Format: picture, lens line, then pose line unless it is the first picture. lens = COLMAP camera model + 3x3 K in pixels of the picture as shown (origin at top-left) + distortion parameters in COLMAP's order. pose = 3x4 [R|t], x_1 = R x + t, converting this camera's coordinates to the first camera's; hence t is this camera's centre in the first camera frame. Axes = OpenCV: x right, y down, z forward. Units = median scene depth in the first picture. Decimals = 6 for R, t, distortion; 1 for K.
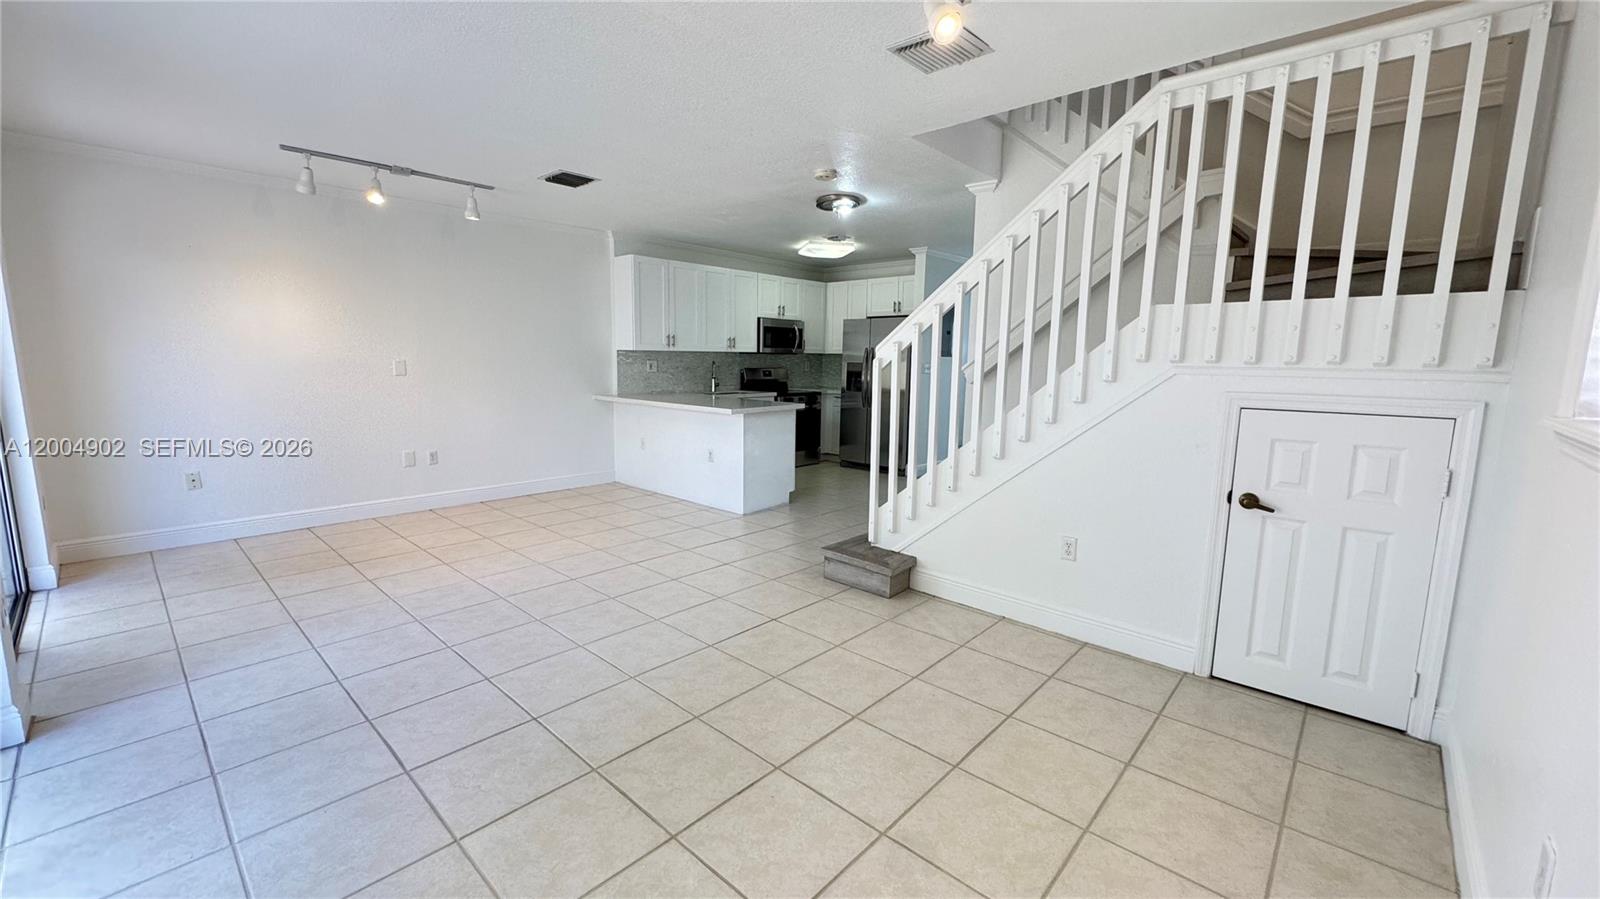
lens RADIAL K [[636.9, 0, 796.7], [0, 636.9, 449.4], [0, 0, 1]] dist [-0.002614, 0.000094]
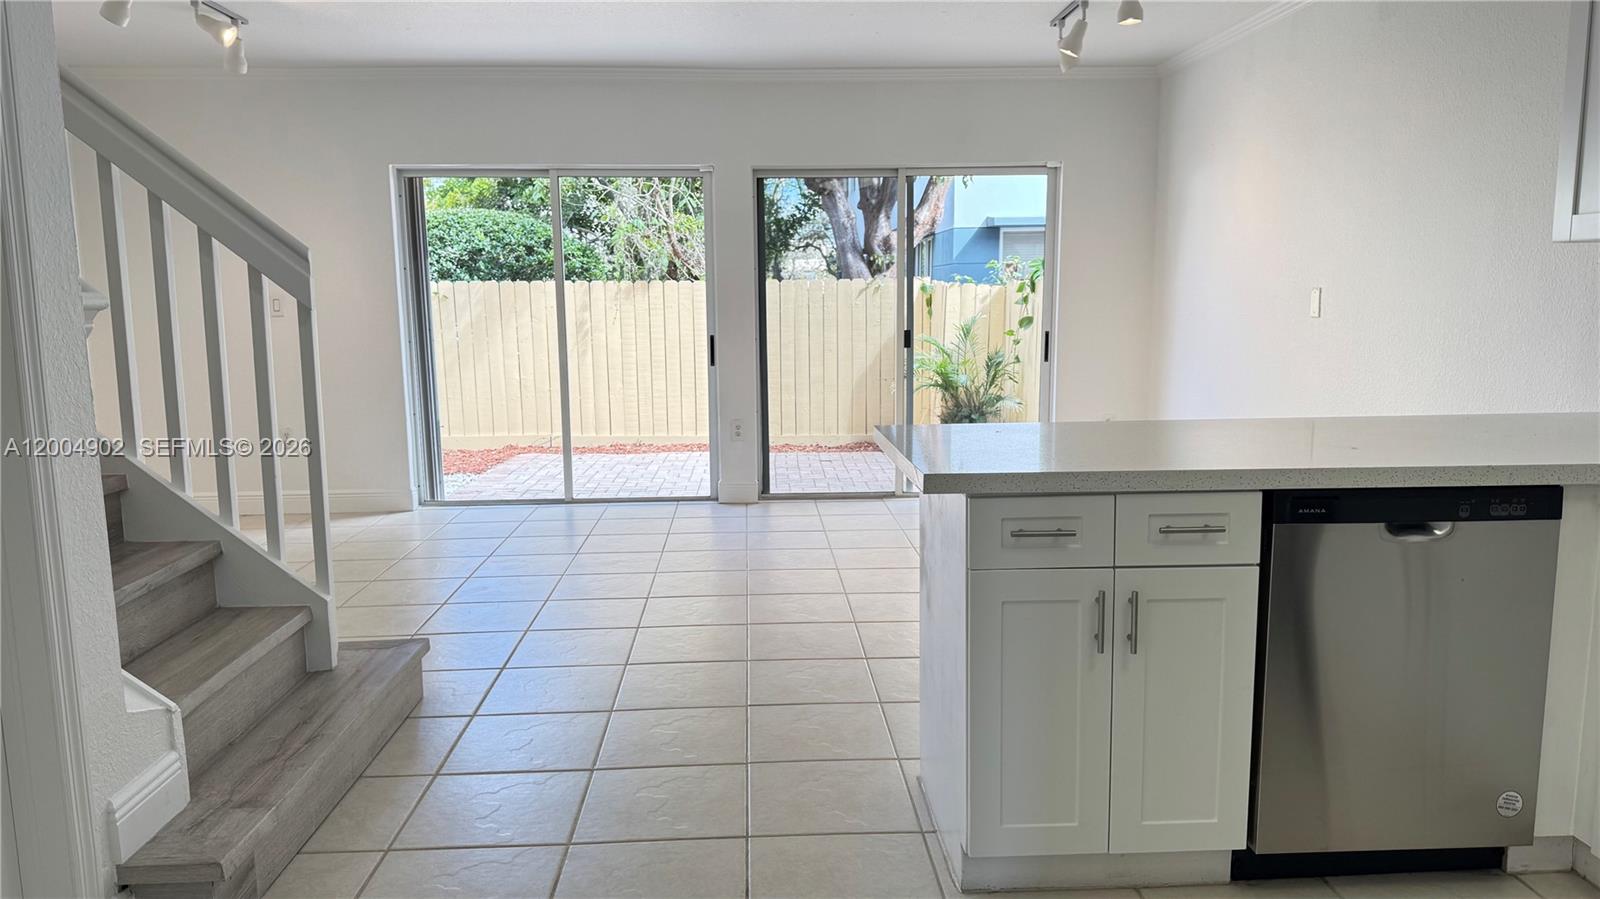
lens RADIAL K [[1118.8, 0, 803.1], [0, 1118.8, 460.0], [0, 0, 1]] dist [0.048409, -0.043920]
pose [[-0.702598, 0.097099, -0.704931, 0.246398], [-0.104026, 0.965988, 0.236738, -0.128599], [0.703942, 0.239663, -0.668601, 0.965265]]
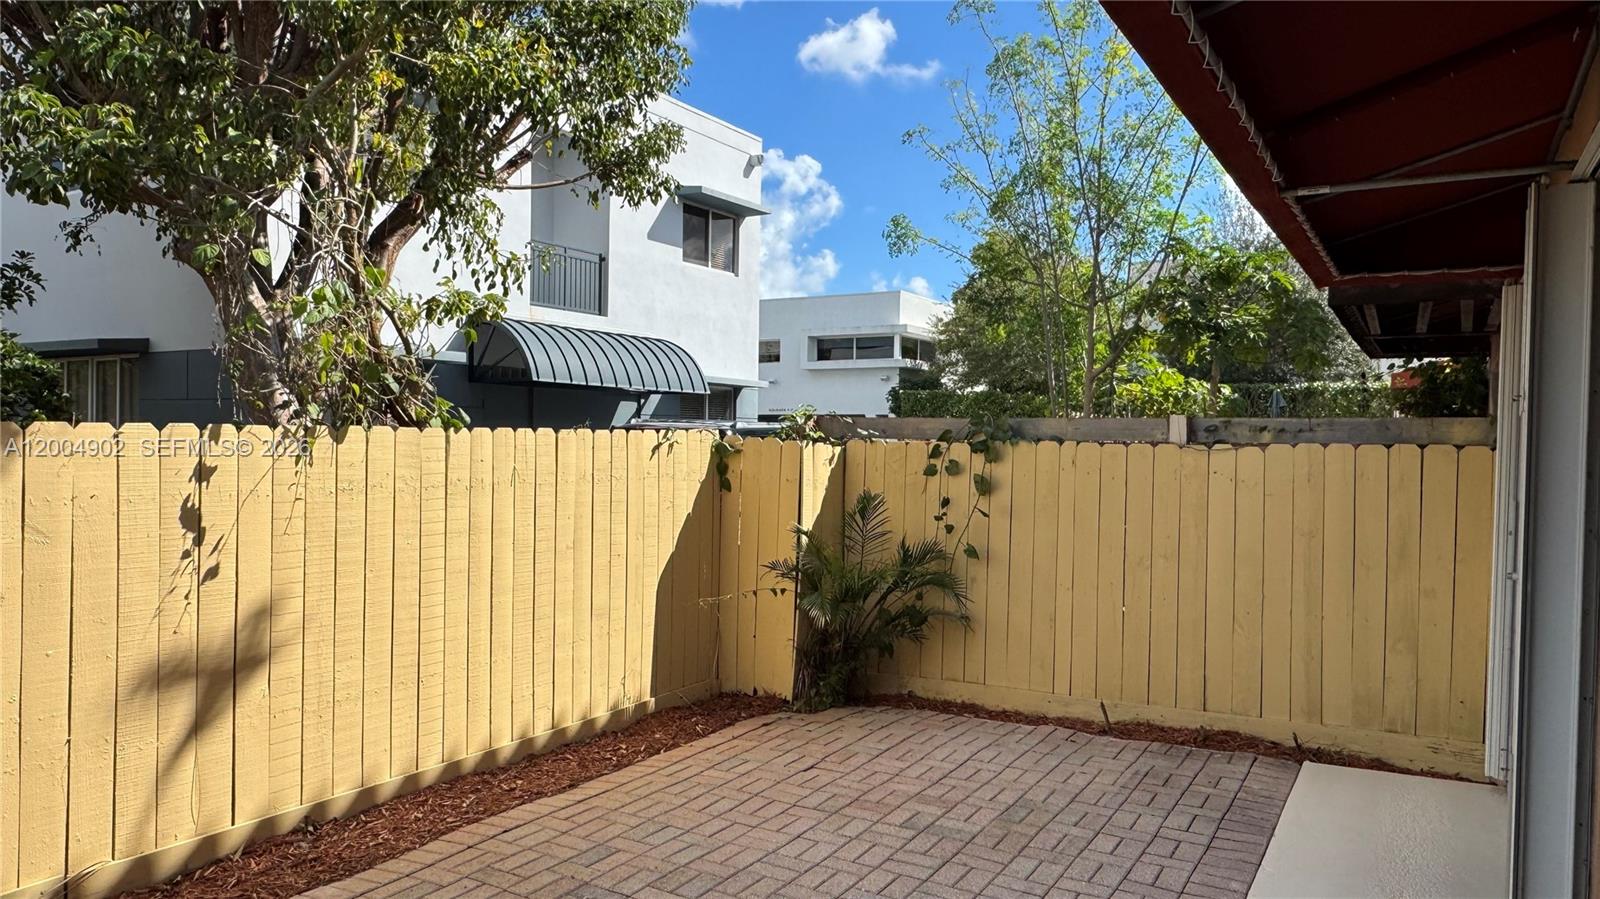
lens RADIAL K [[1062.3, 0, 786.8], [0, 1062.3, 454.6], [0, 0, 1]] dist [-0.005363, 0.002595]
pose [[0.193529, 0.005150, -0.981081, -0.059977], [-0.152024, 0.988066, -0.024801, 0.009150], [0.969245, 0.153947, 0.192002, -0.112431]]
